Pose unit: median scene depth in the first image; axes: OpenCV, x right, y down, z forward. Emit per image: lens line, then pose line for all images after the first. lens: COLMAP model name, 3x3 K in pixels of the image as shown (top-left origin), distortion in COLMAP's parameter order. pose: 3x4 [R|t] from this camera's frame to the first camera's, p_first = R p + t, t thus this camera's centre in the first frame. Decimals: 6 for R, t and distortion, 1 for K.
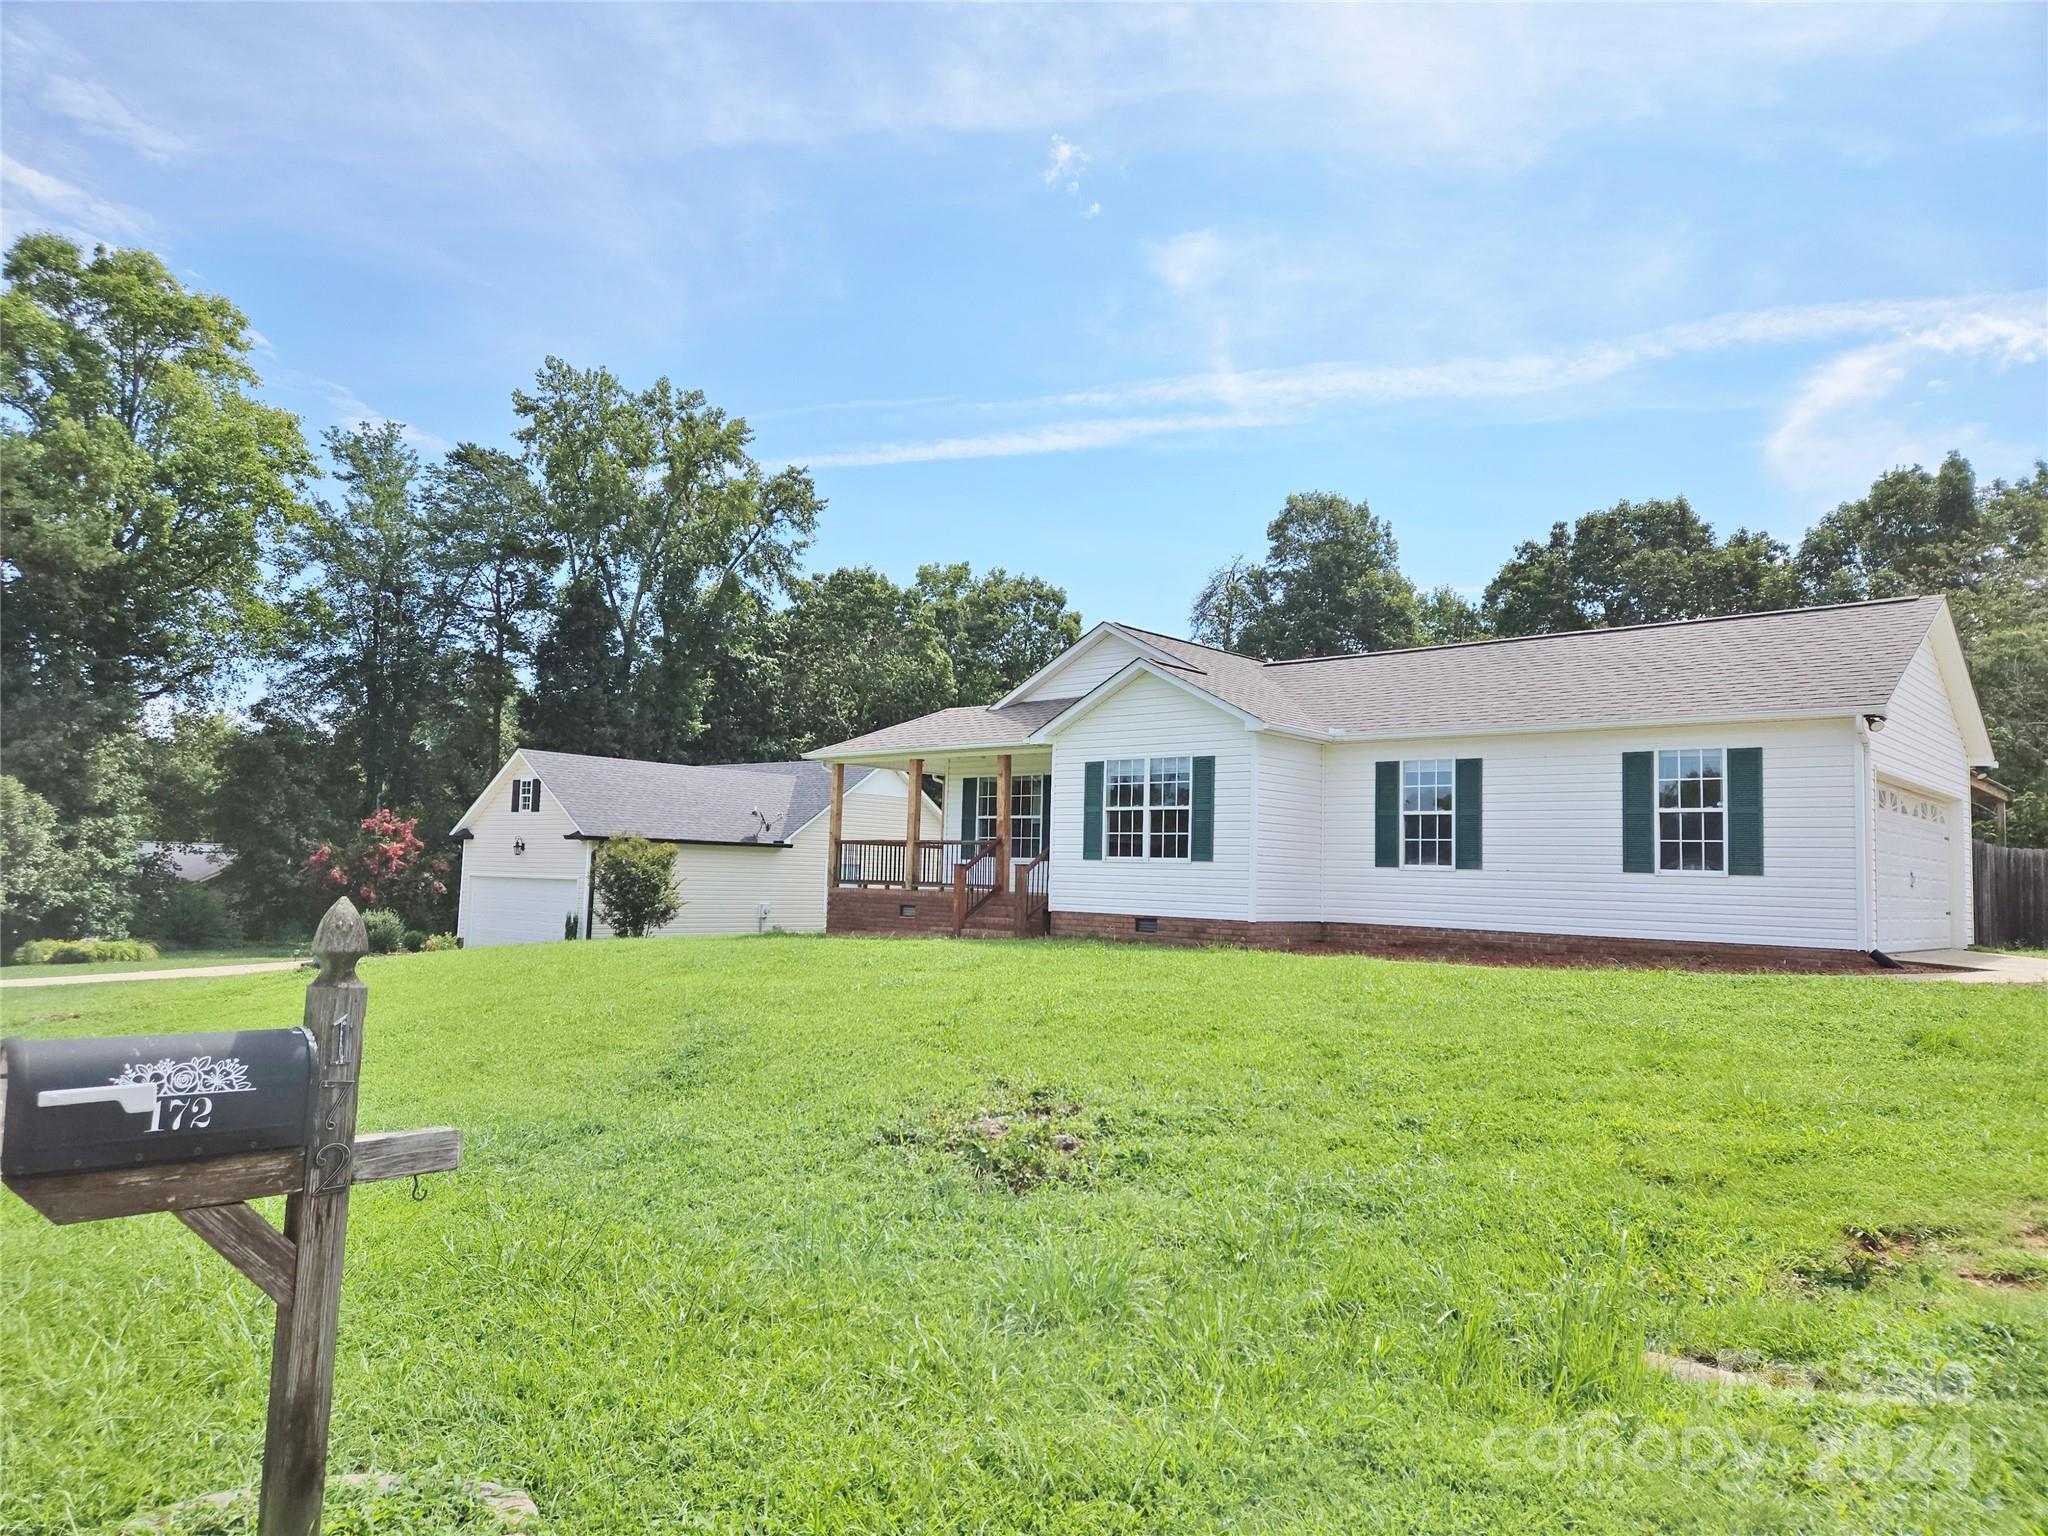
lens RADIAL K [[1363.7, 0, 1024.4], [0, 1363.7, 765.2], [0, 0, 1]] dist [-0.007370, -0.000437]
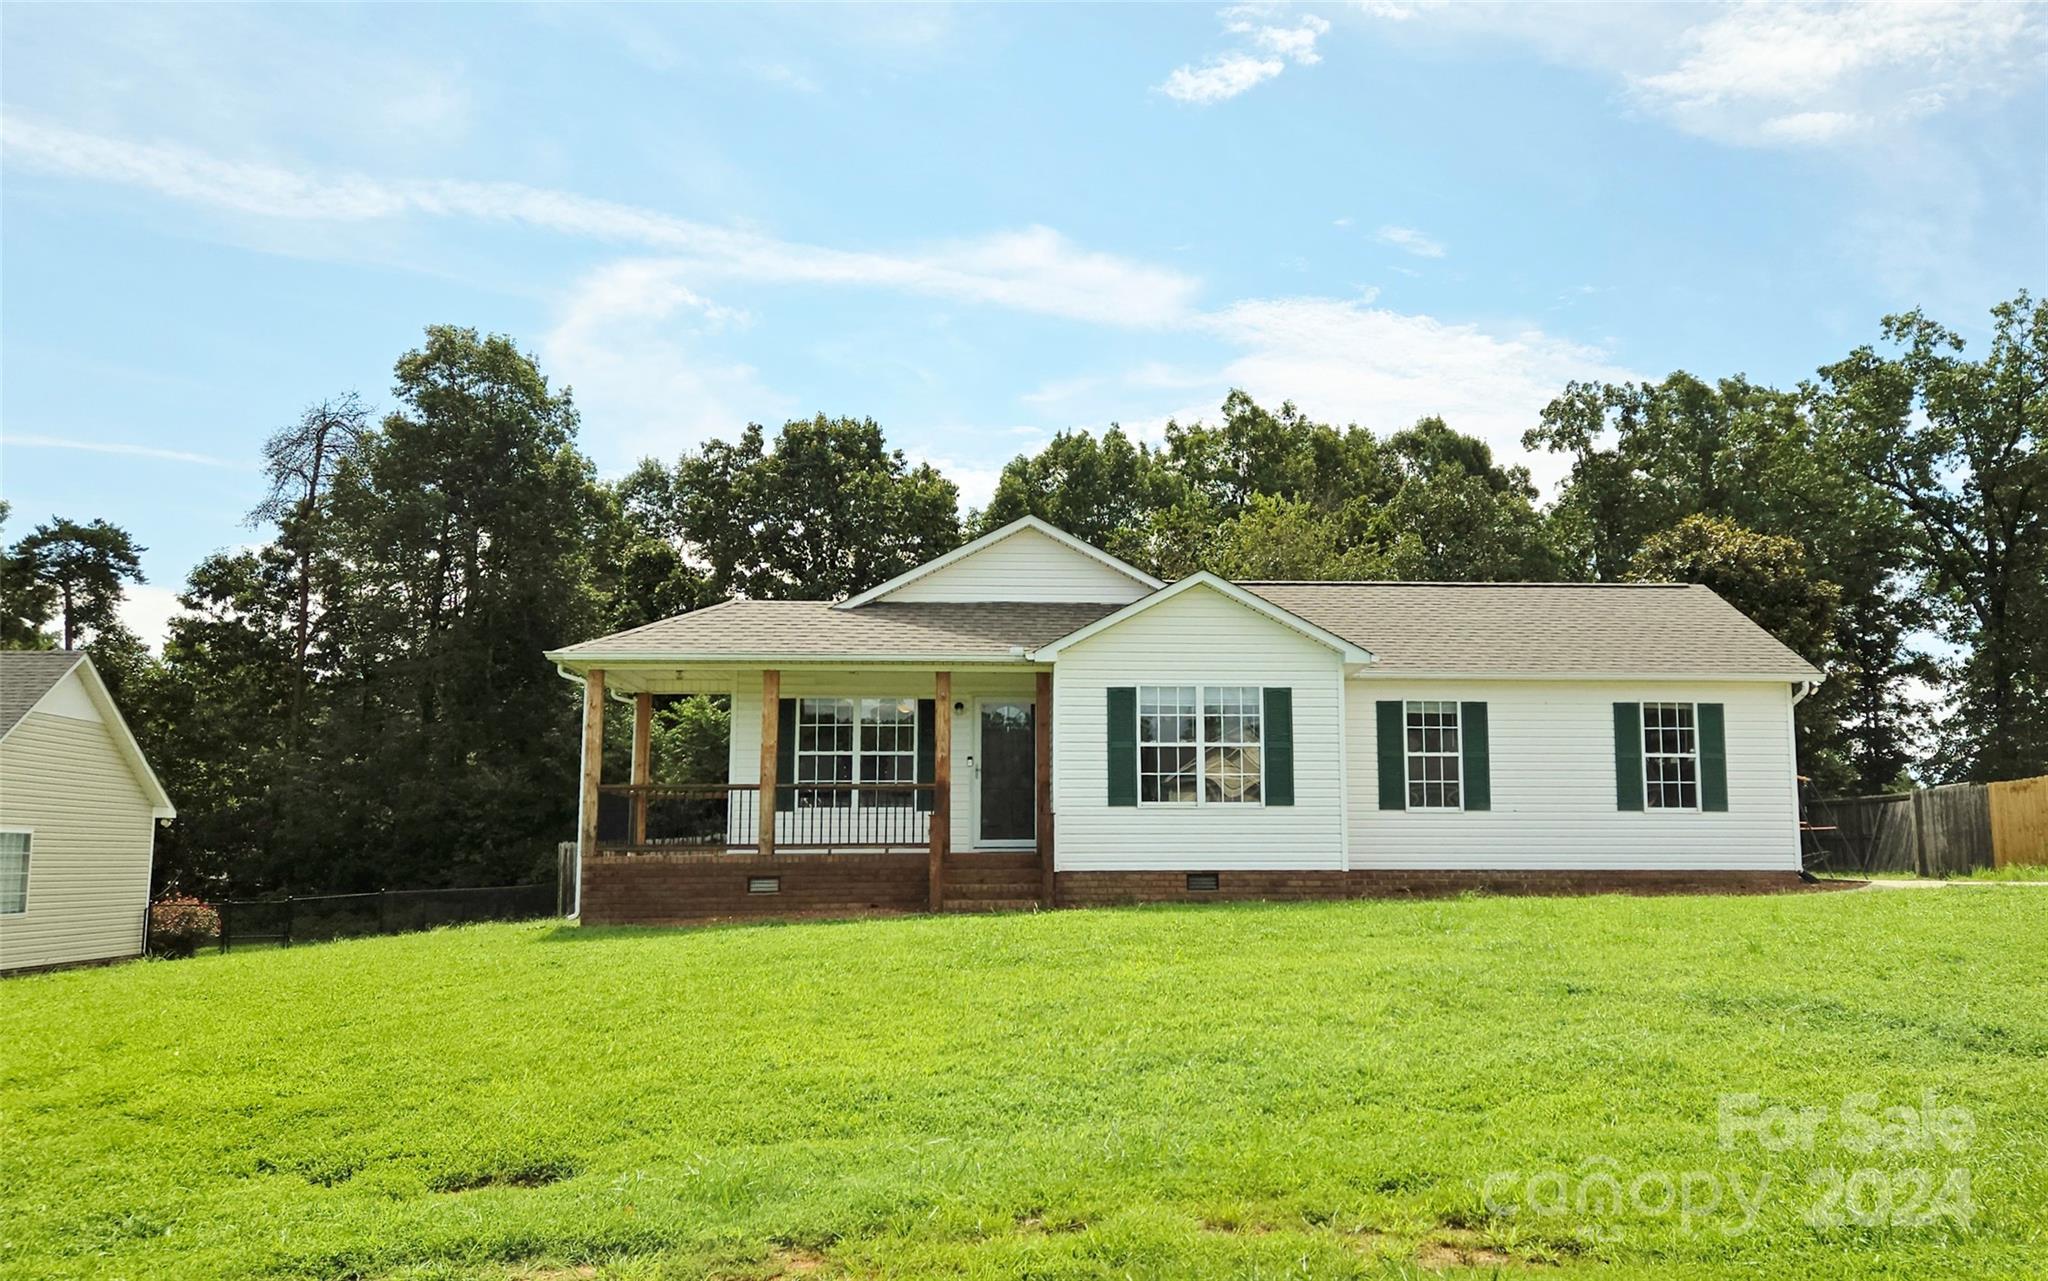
lens RADIAL K [[1702.4, 0, 1025.4], [0, 1702.4, 638.4], [0, 0, 1]] dist [0.034583, -0.015519]
pose [[0.649732, 0.064504, 0.757422, -0.668274], [-0.038644, 0.997908, -0.051835, 0.020710], [-0.759181, 0.004409, 0.650865, 0.323316]]
